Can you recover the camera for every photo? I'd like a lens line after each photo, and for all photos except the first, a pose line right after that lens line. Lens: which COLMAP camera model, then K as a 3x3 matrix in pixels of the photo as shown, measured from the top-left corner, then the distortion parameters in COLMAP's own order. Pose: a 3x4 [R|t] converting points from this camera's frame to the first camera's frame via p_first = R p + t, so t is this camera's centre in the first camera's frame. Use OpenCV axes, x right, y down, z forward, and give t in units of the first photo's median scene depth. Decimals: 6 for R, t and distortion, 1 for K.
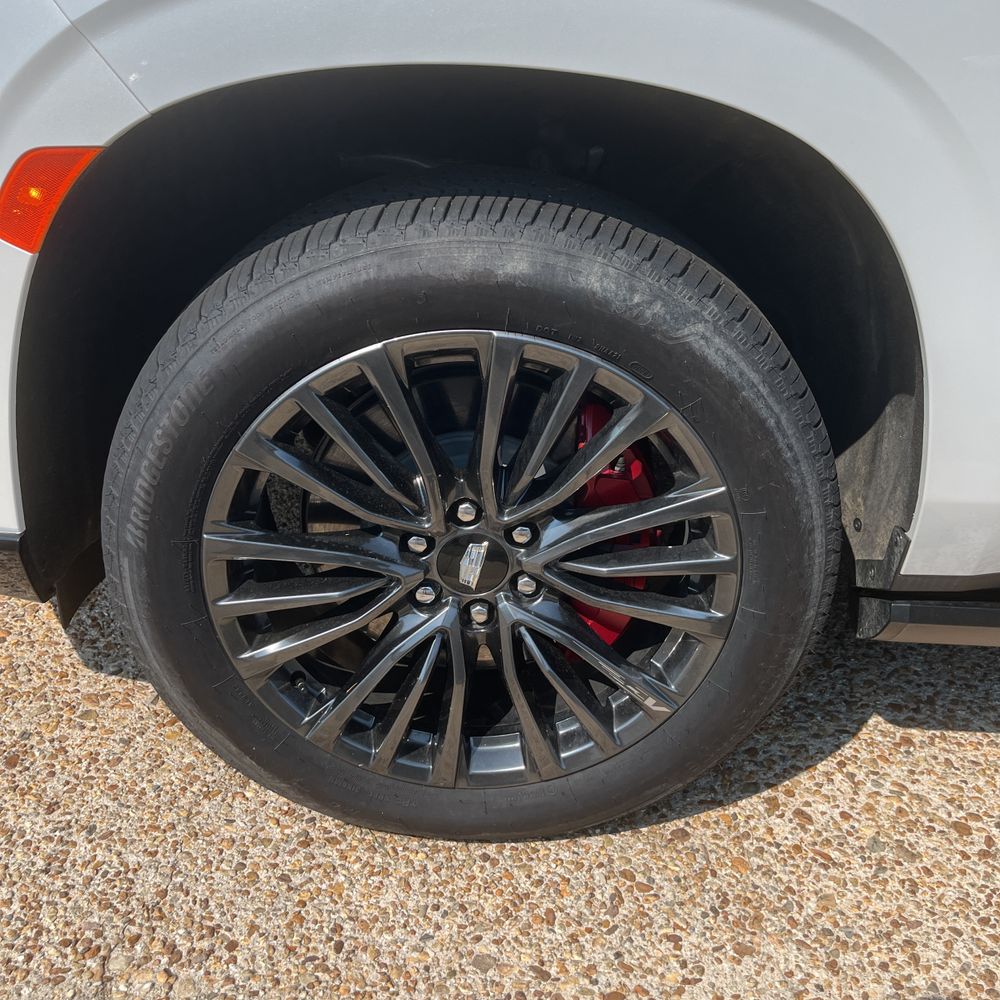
lens RADIAL K [[1003.3, 0, 503.5], [0, 1003.3, 507.9], [0, 0, 1]] dist [0.013232, 0.000000]
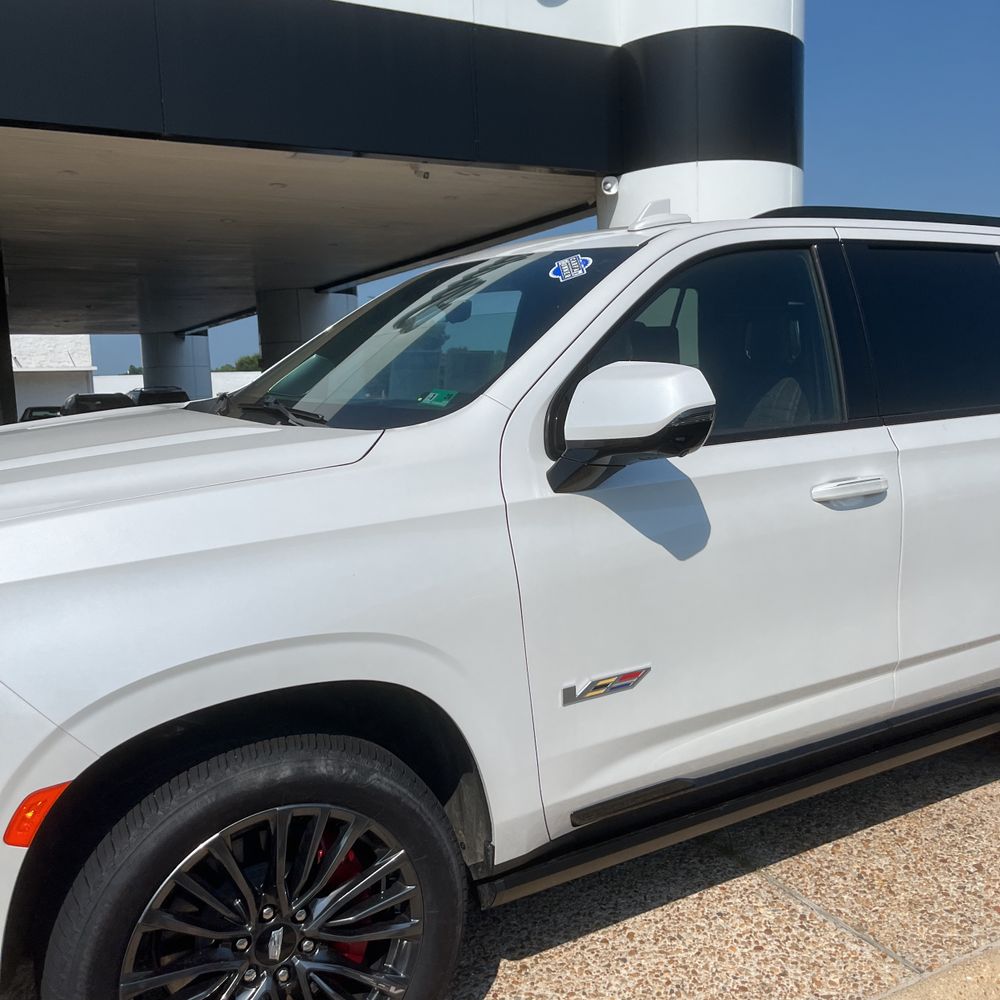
lens RADIAL K [[1003.3, 0, 493.5], [0, 1003.3, 496.0], [0, 0, 1]] dist [0.013232, 0.000000]
pose [[0.861596, -0.157623, 0.482502, -0.423106], [0.314837, 0.911573, -0.264408, -0.070173], [-0.398159, 0.379722, 0.835033, -0.872368]]
